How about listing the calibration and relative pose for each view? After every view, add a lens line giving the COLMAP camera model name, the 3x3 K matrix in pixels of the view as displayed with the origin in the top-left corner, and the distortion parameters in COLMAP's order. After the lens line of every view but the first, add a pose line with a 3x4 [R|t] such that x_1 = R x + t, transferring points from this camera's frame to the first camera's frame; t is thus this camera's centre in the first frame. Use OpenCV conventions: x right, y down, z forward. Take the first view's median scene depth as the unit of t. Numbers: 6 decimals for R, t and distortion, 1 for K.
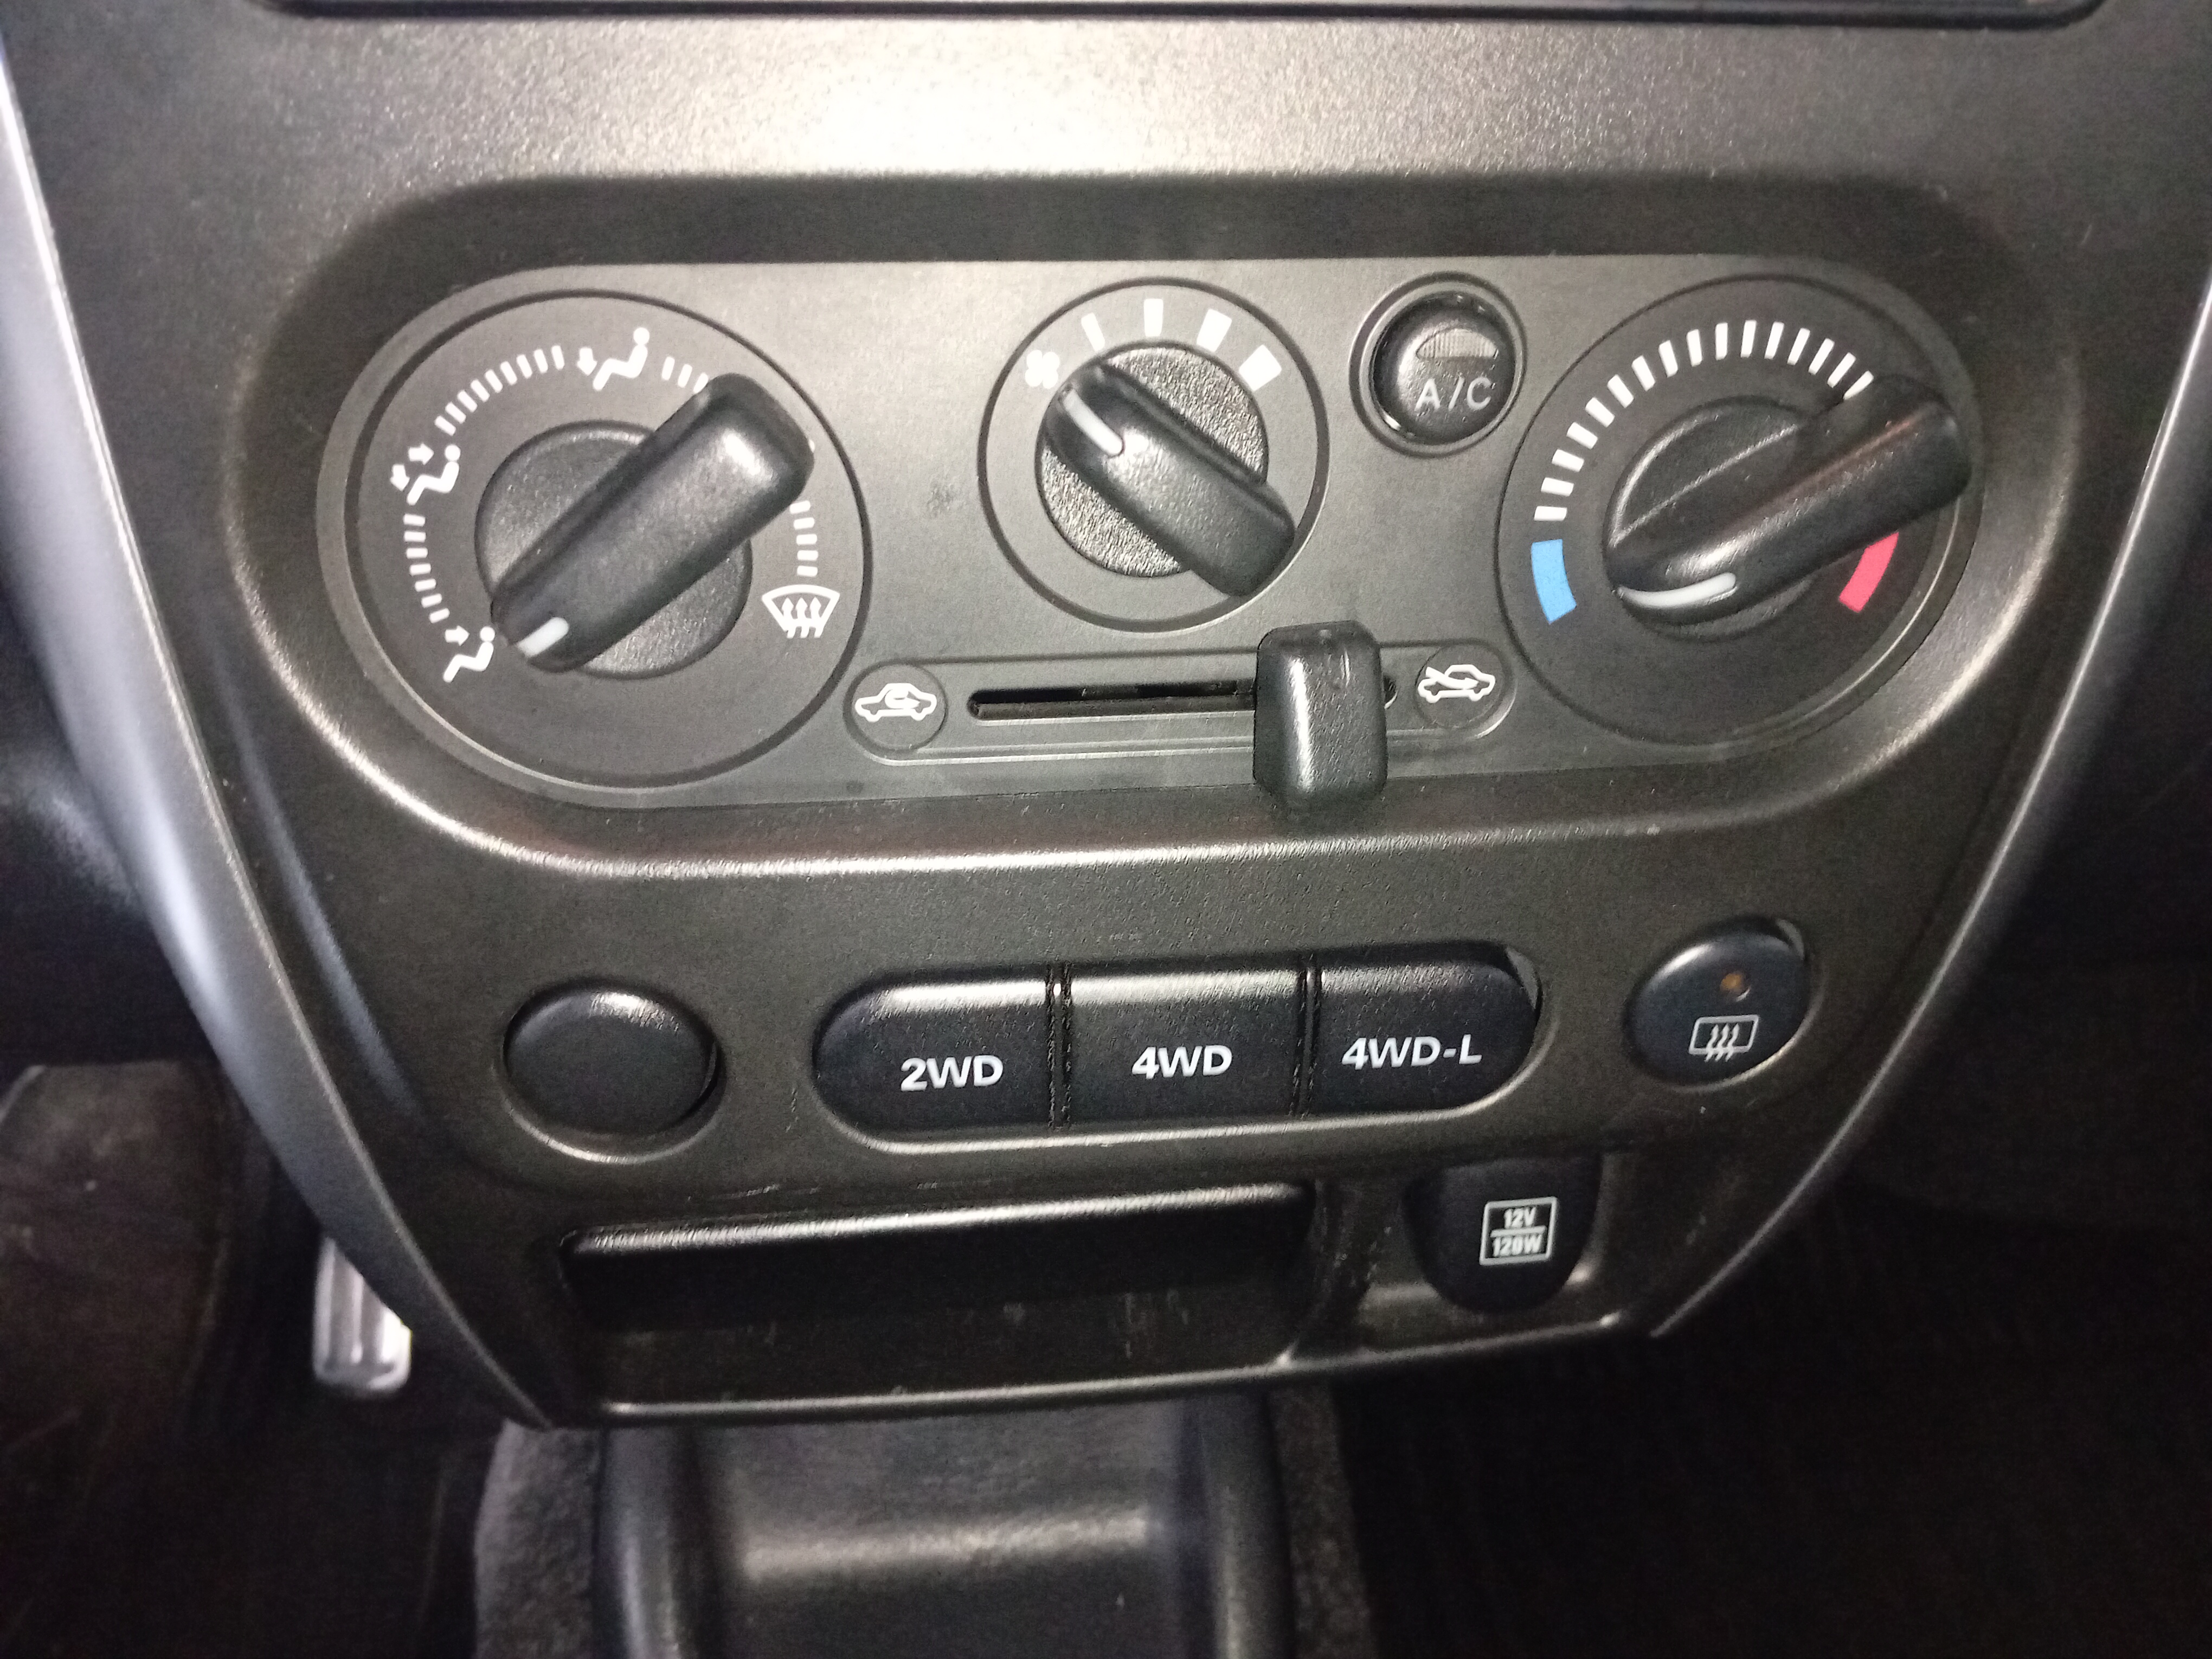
lens RADIAL K [[1693.2, 0, 1145.1], [0, 1693.2, 828.4], [0, 0, 1]] dist [0.117399, -0.256608]
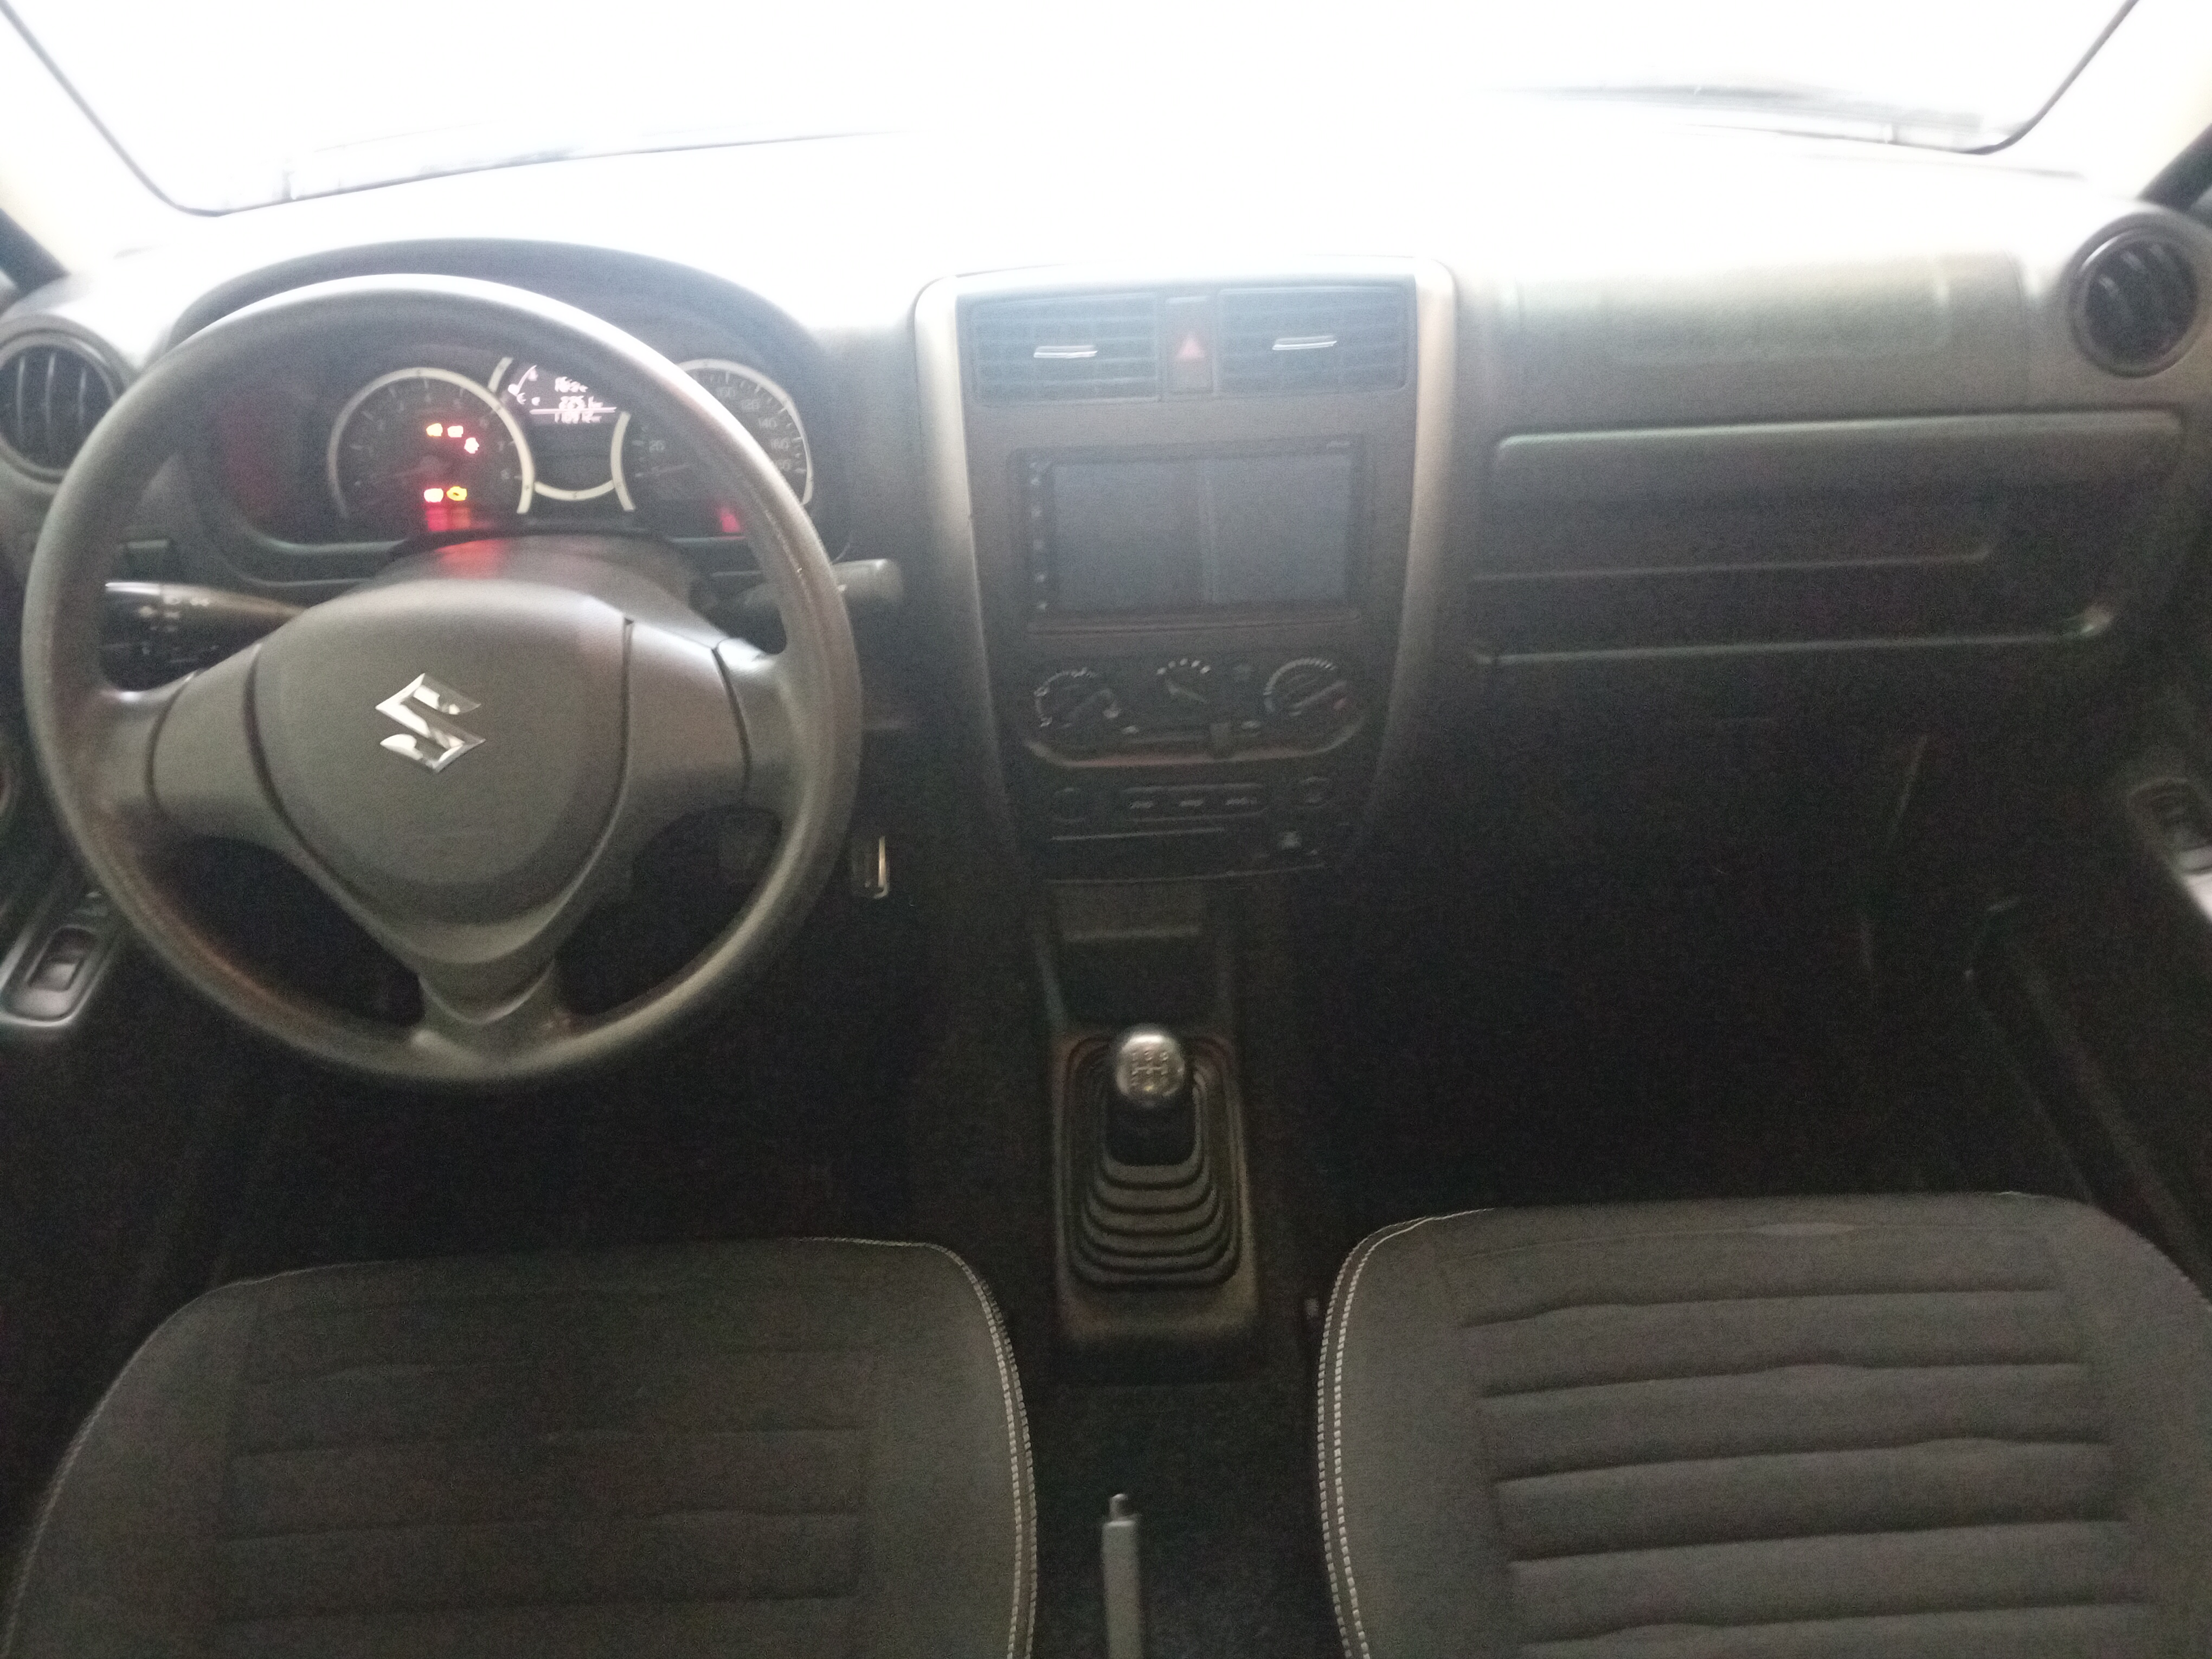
lens RADIAL K [[1693.2, 0, 1145.1], [0, 1693.2, 828.4], [0, 0, 1]] dist [0.117399, -0.256608]
pose [[0.996381, 0.021066, -0.082347, 0.281469], [-0.001298, 0.972461, 0.233063, -0.878944], [0.084989, -0.232113, 0.968969, -3.525877]]
